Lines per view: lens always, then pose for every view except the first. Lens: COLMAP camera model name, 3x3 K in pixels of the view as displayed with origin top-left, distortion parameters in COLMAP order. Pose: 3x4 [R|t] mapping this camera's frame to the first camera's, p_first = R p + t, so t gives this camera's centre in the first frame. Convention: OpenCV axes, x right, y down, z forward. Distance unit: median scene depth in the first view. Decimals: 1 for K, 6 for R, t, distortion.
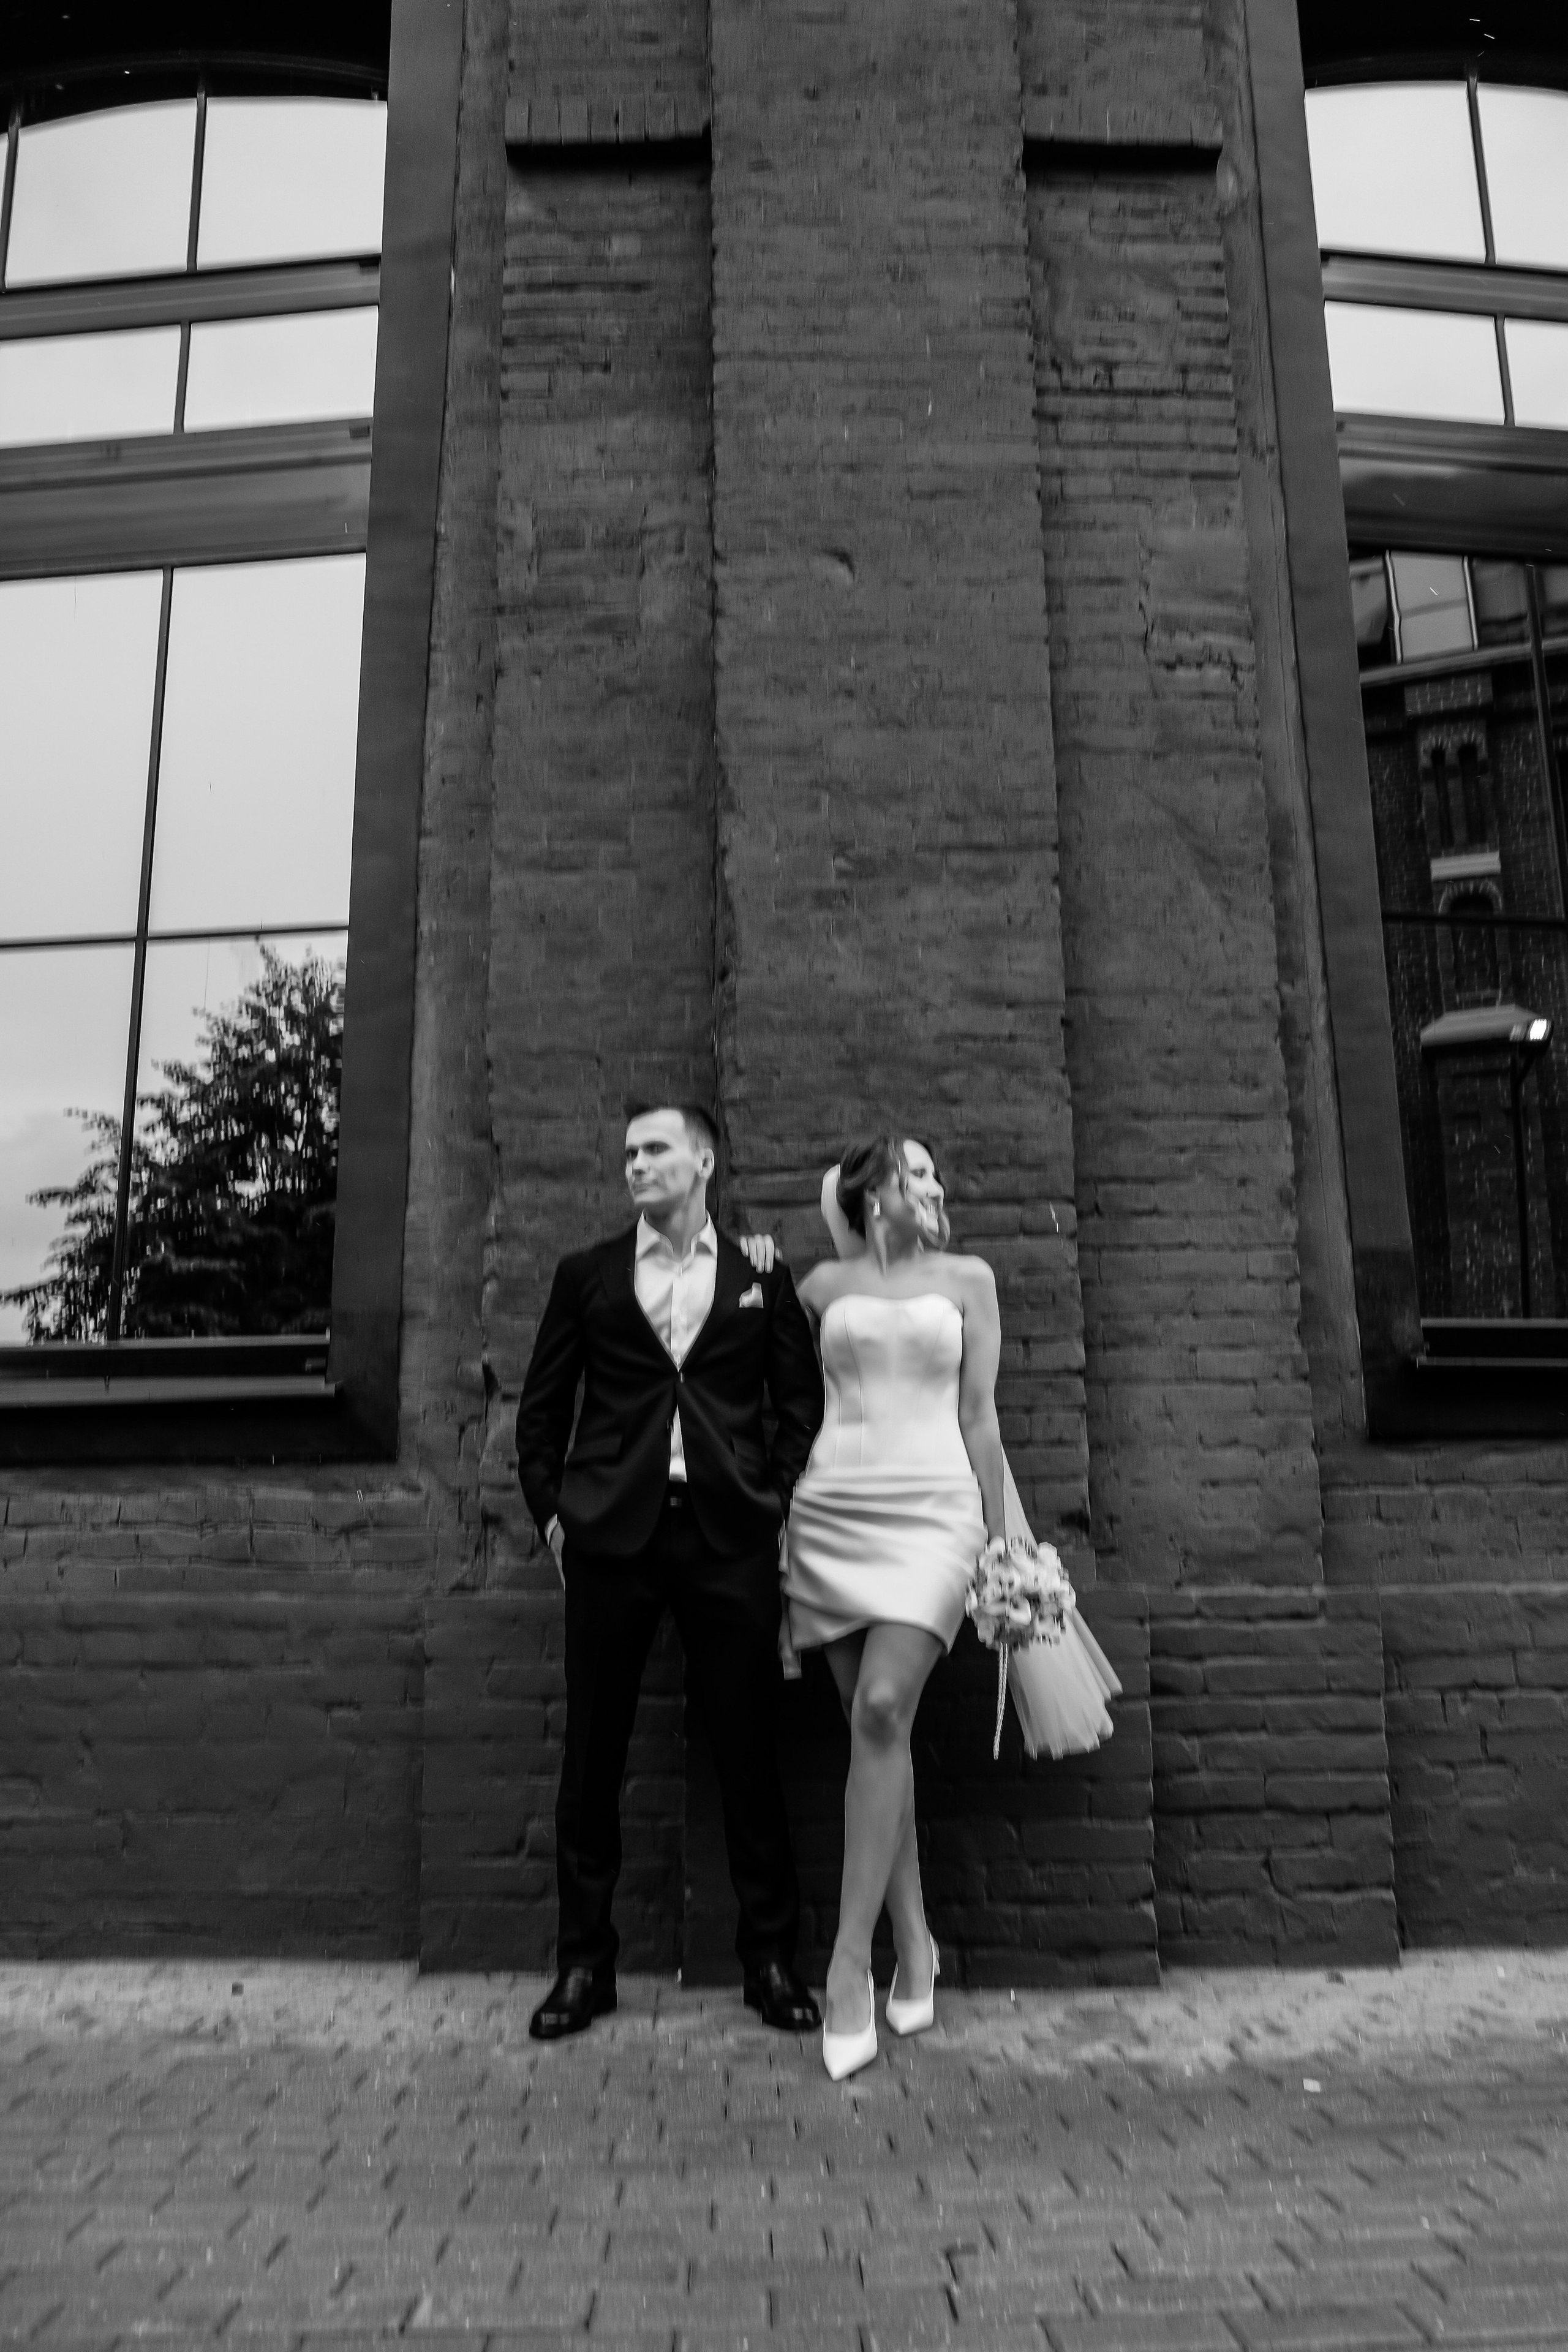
lens RADIAL K [[1794.1, 0, 624.9], [0, 1794.1, 1168.6], [0, 0, 1]] dist [-0.033890, -0.001763]
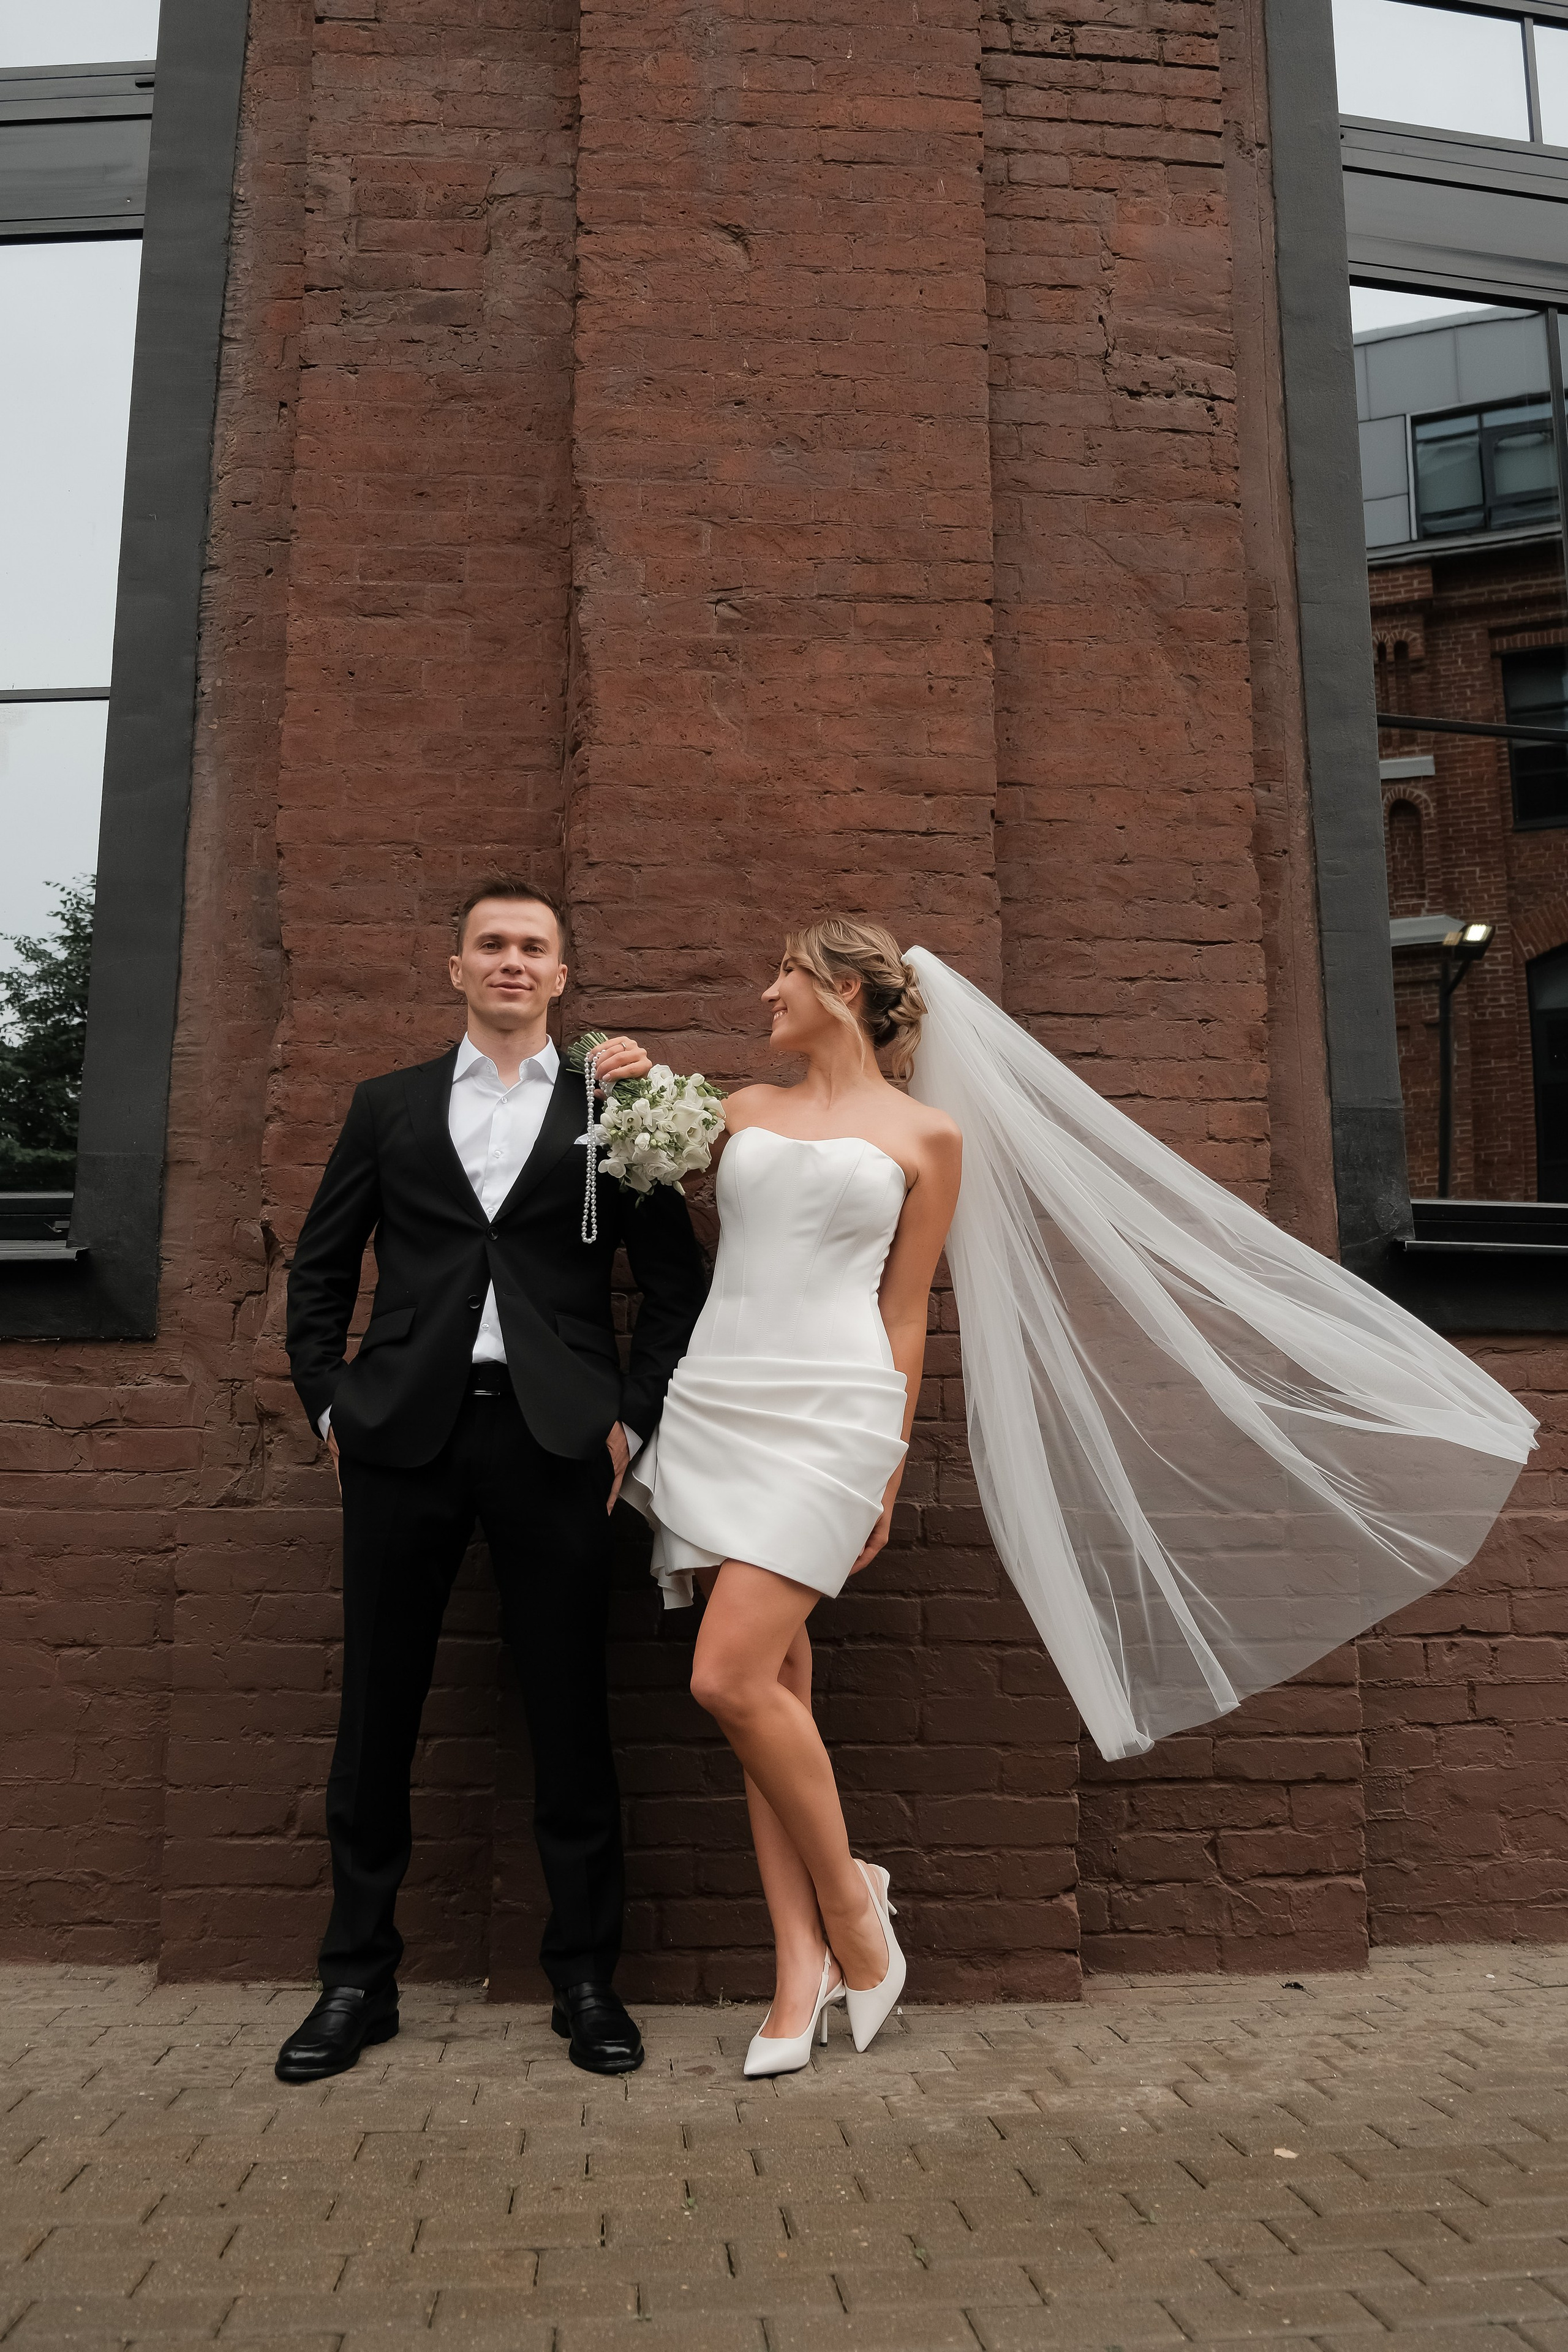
lens RADIAL K [[1826.5, 0, 596.8], [0, 1826.5, 1181.4], [0, 0, 1]] dist [-0.031830, -0.003429]
pose [[0.999069, 0.017324, 0.039498, 0.035031], [-0.019391, 0.998429, 0.052561, 0.041968], [-0.038525, -0.053278, 0.997836, 0.171672]]
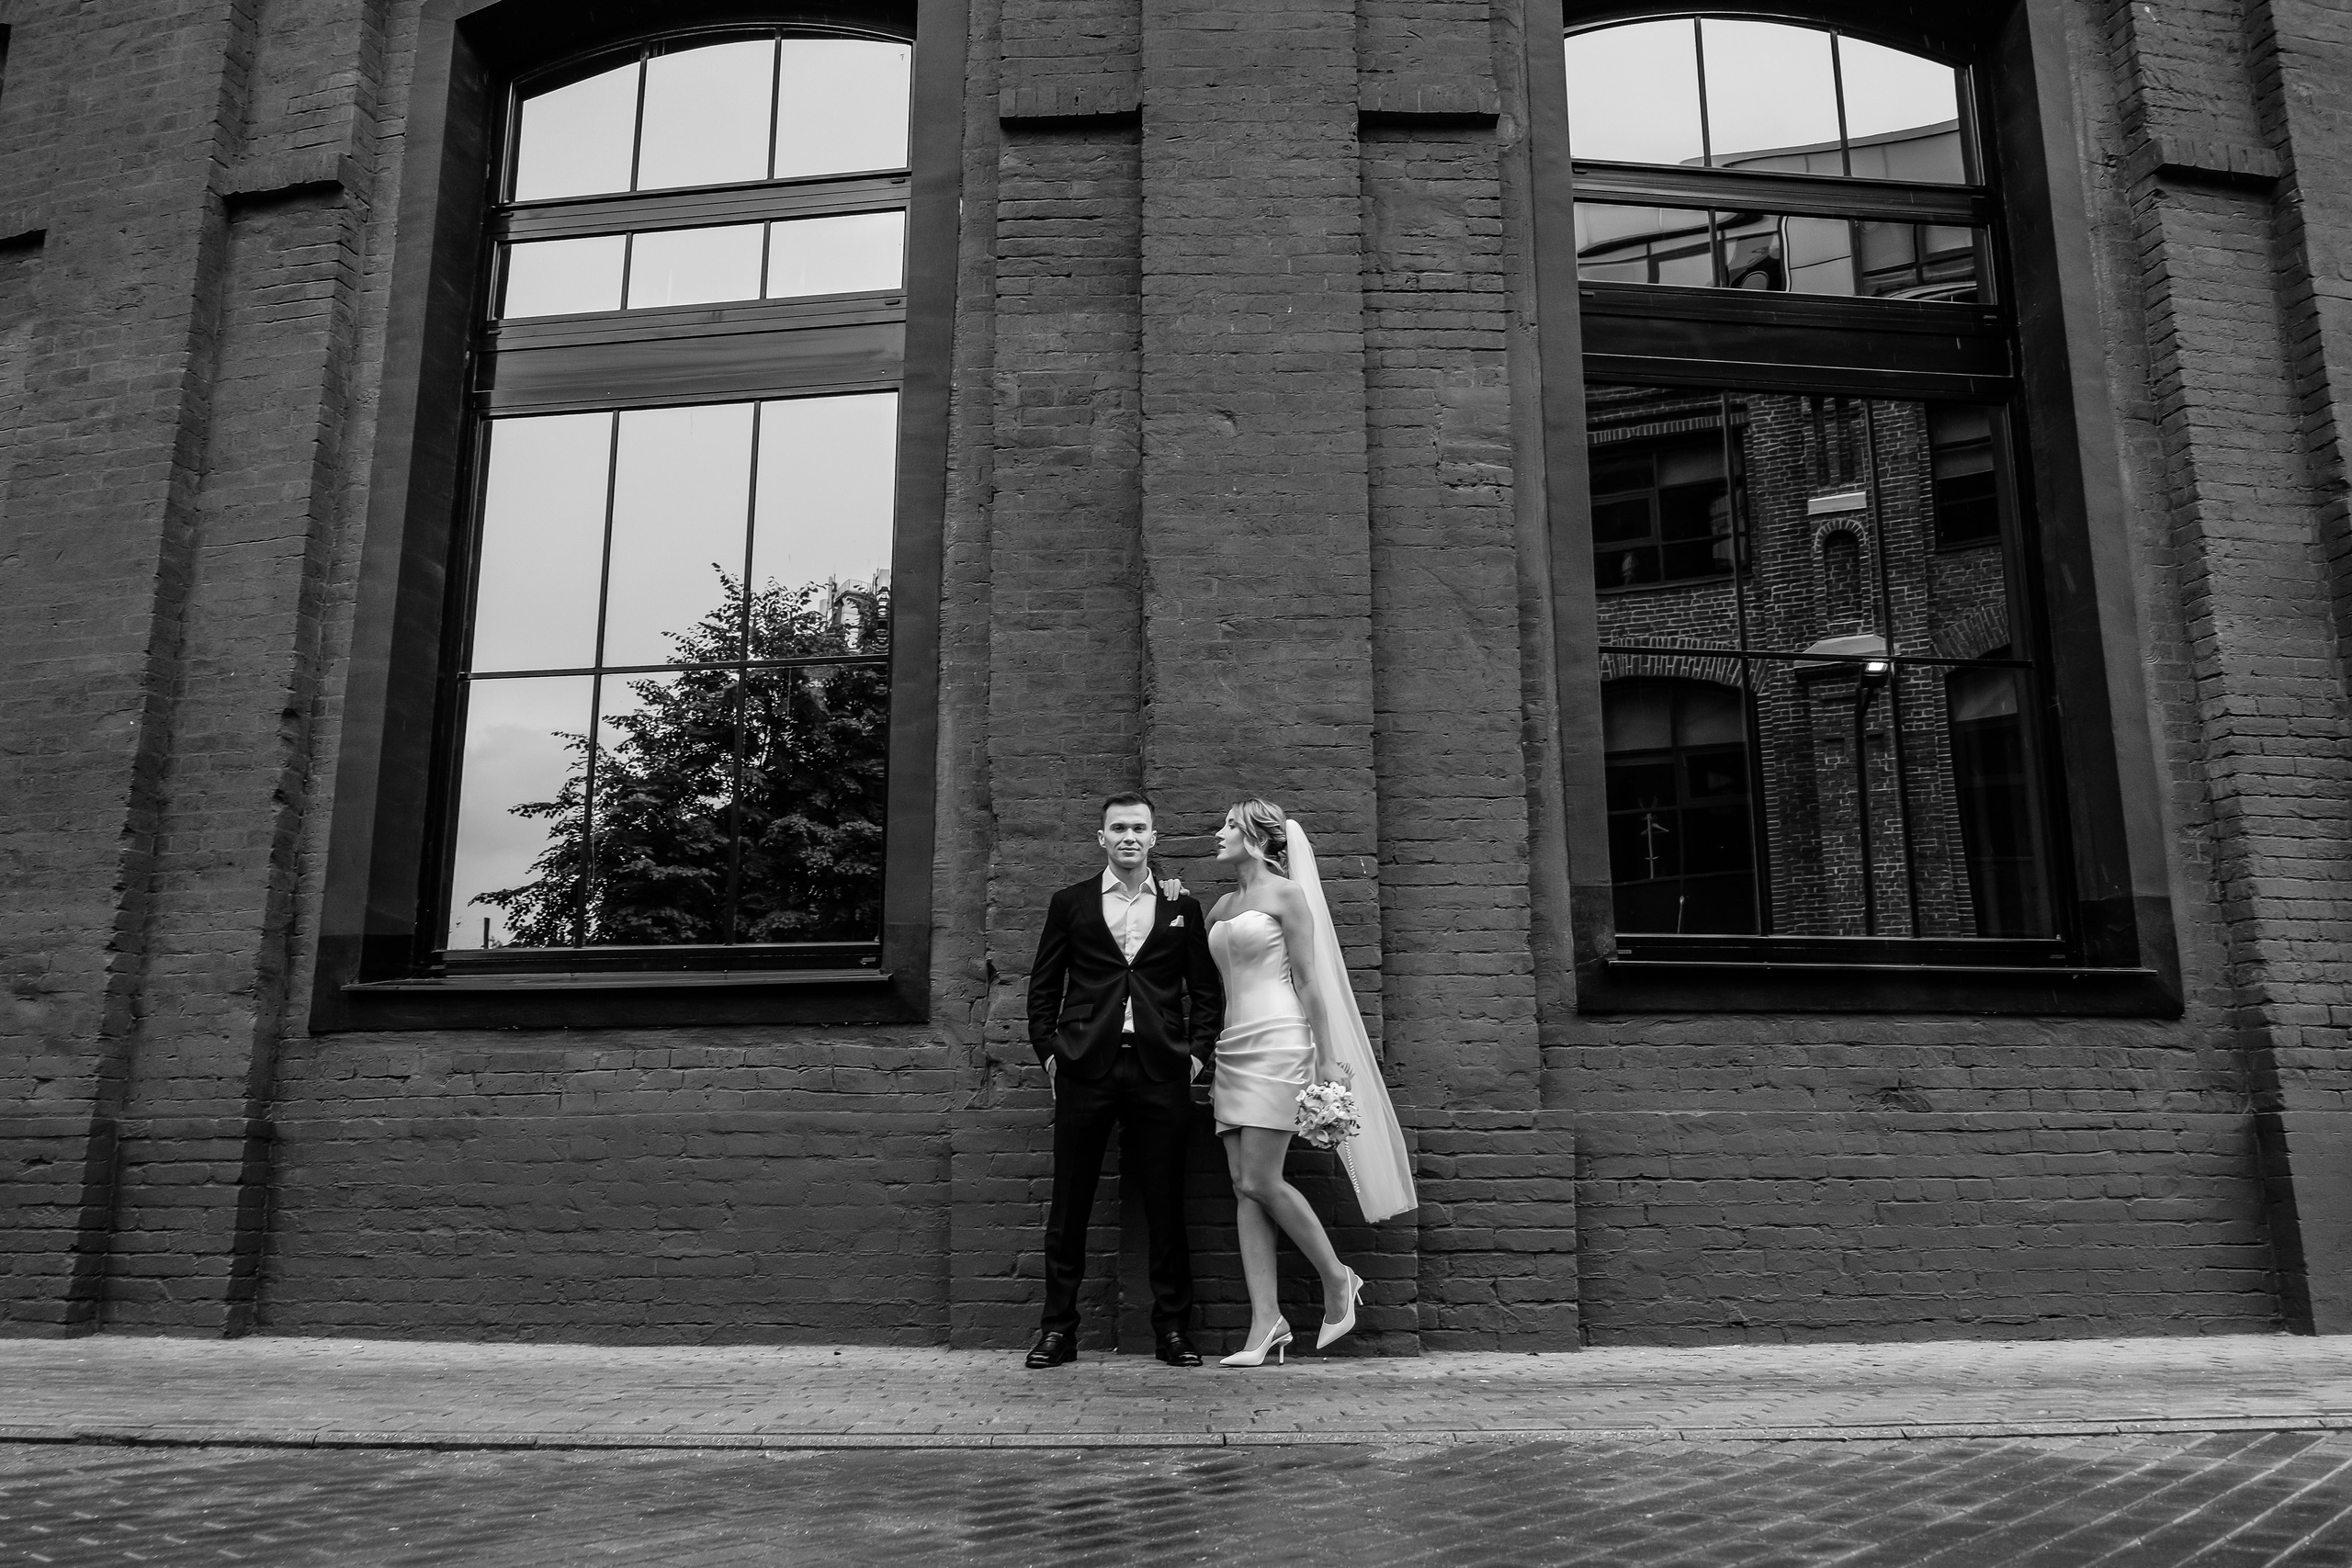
lens RADIAL K [[1766.4, 0, 1078.4], [0, 1766.4, 778.7], [0, 0, 1]] dist [-0.001093, -0.000431]
pose [[0.999869, 0.005068, 0.015352, -0.023624], [-0.005133, 0.999978, 0.004138, -0.048342], [-0.015331, -0.004216, 0.999874, -0.465038]]
